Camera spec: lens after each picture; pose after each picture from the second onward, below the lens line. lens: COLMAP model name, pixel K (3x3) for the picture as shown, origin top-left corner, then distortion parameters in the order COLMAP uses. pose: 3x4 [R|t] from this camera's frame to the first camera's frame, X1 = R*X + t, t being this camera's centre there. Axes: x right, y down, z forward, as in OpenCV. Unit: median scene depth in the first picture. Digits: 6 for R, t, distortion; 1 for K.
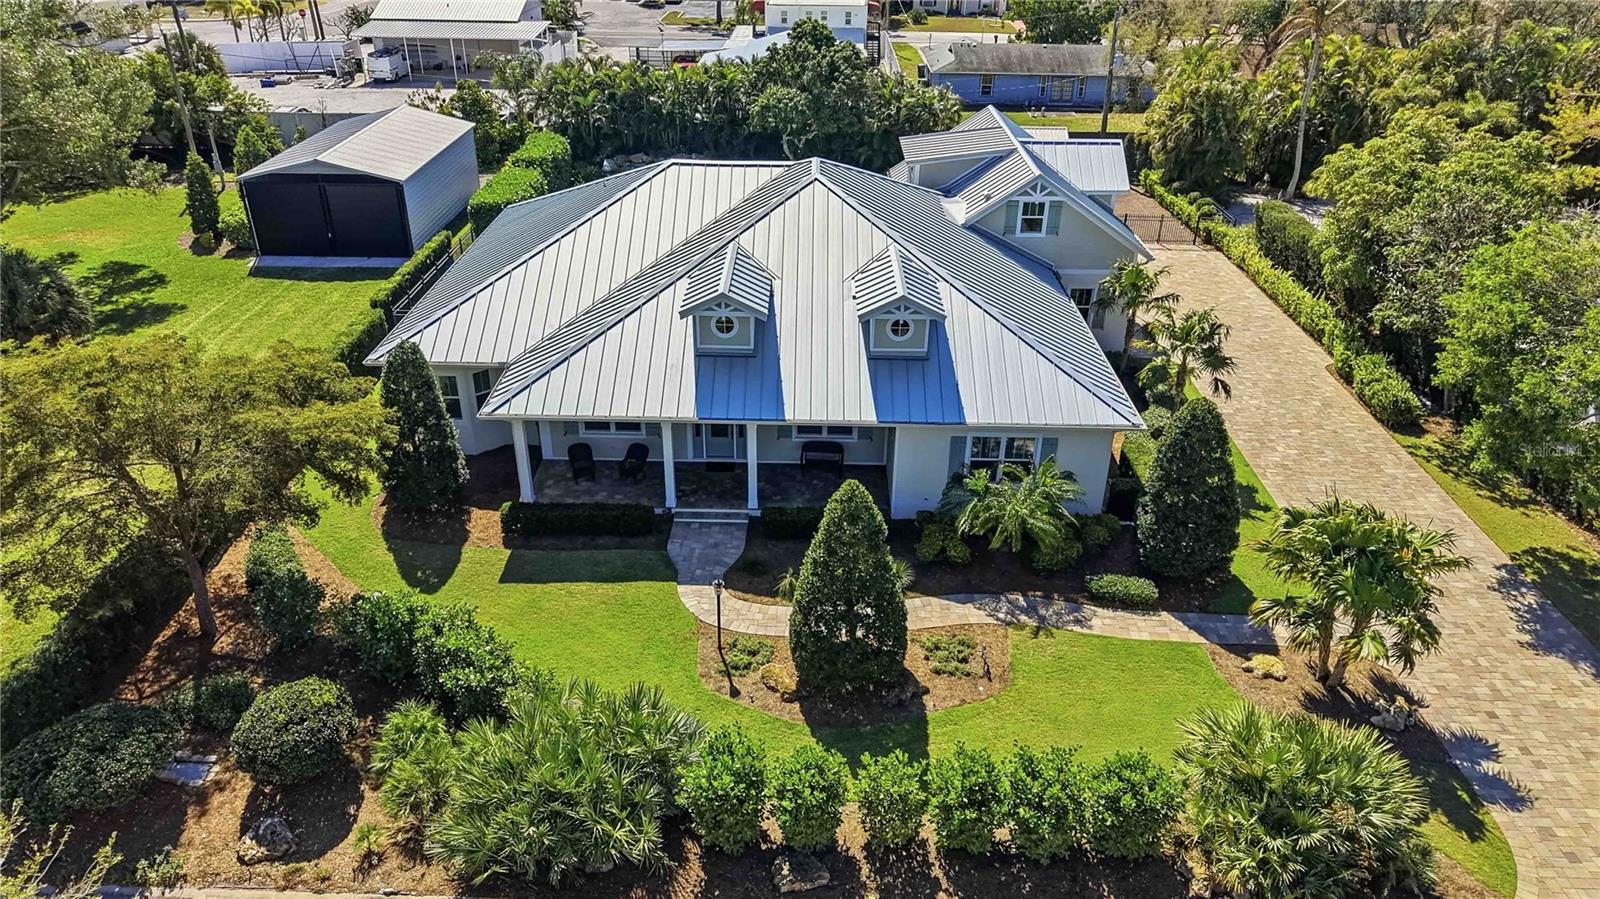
lens RADIAL K [[1067.9, 0, 798.3], [0, 1067.9, 456.5], [0, 0, 1]] dist [0.012469, -0.003156]
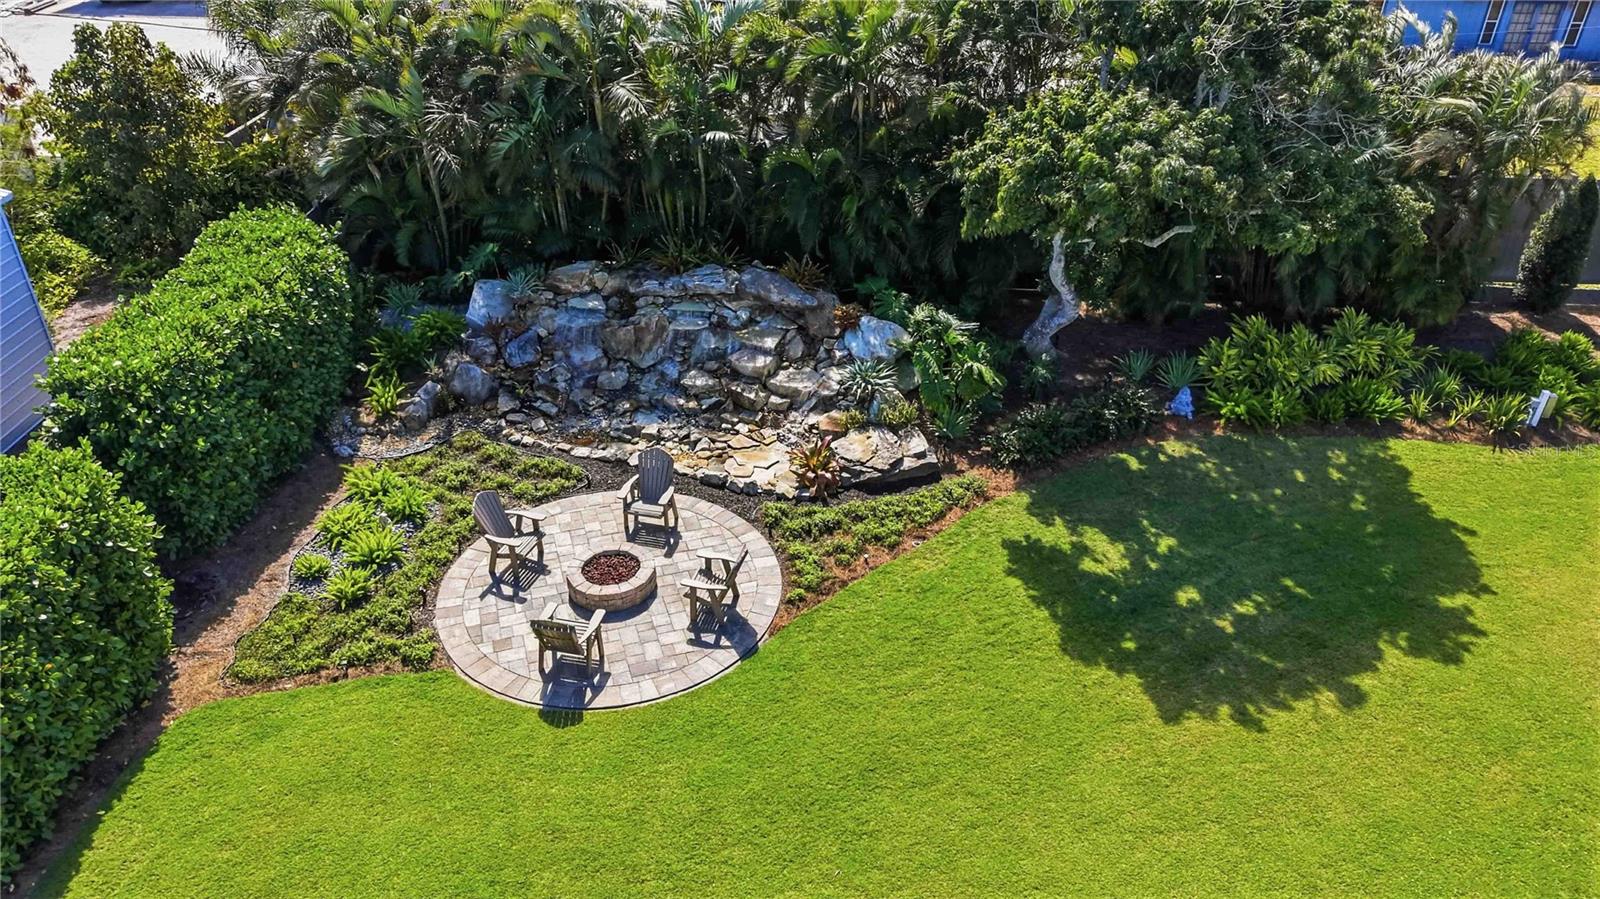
lens RADIAL K [[1124.8, 0, 826.1], [0, 1124.8, 425.9], [0, 0, 1]] dist [0.068841, -0.127848]
pose [[0.999792, 0.020240, 0.002494, -0.161022], [-0.020309, 0.999284, 0.031930, -0.549936], [-0.001846, -0.031974, 0.999487, 1.439559]]
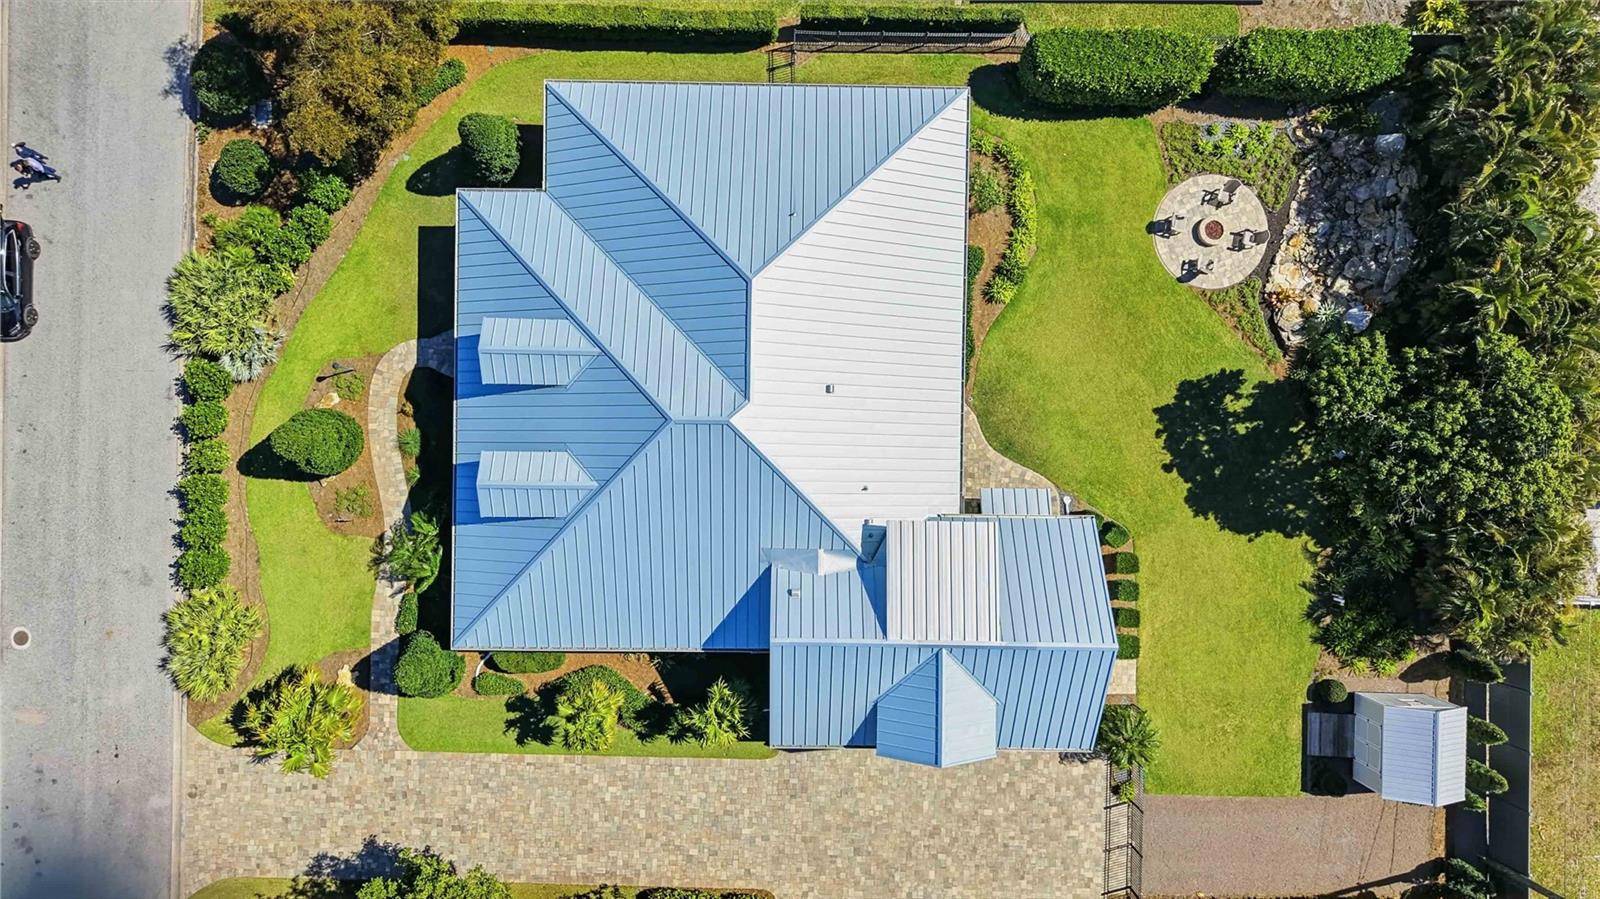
lens RADIAL K [[1086.8, 0, 798.9], [0, 1086.8, 452.3], [0, 0, 1]] dist [-0.000830, -0.000930]
pose [[0.001720, 0.999980, -0.006047, 0.071811], [-0.489321, 0.006116, 0.872082, -1.558600], [0.872102, 0.001459, 0.489322, 0.678672]]
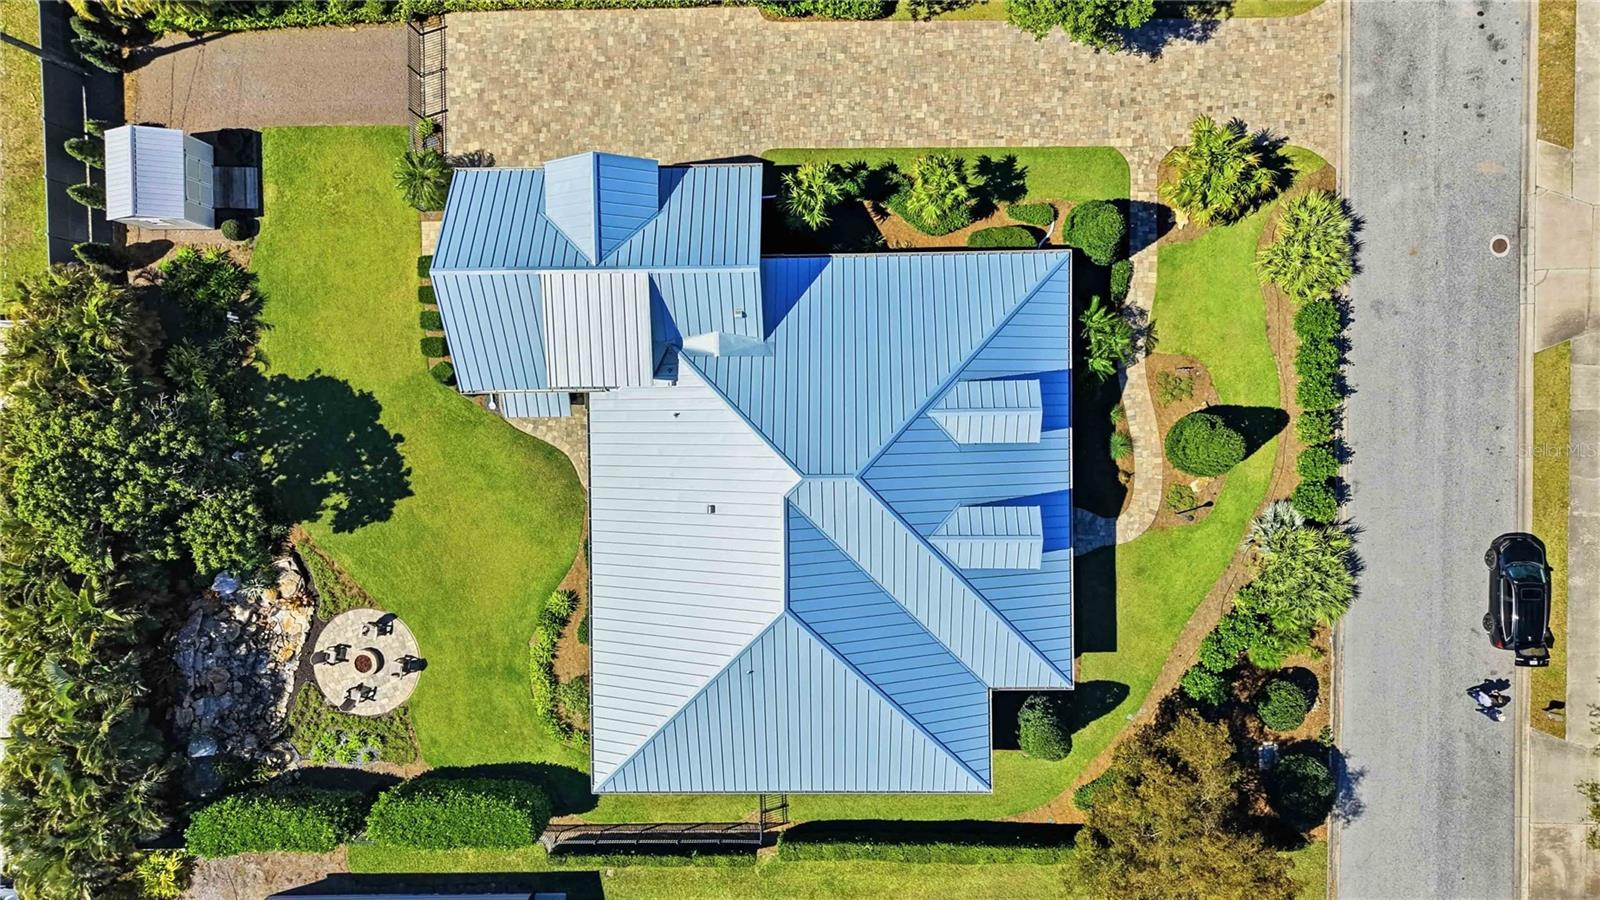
lens RADIAL K [[1086.8, 0, 798.9], [0, 1086.8, 452.8], [0, 0, 1]] dist [-0.000830, -0.000930]
pose [[-0.026597, -0.998990, -0.036224, 0.108731], [0.505444, -0.044703, 0.861700, -1.568949], [-0.862449, 0.004609, 0.506123, 0.545741]]
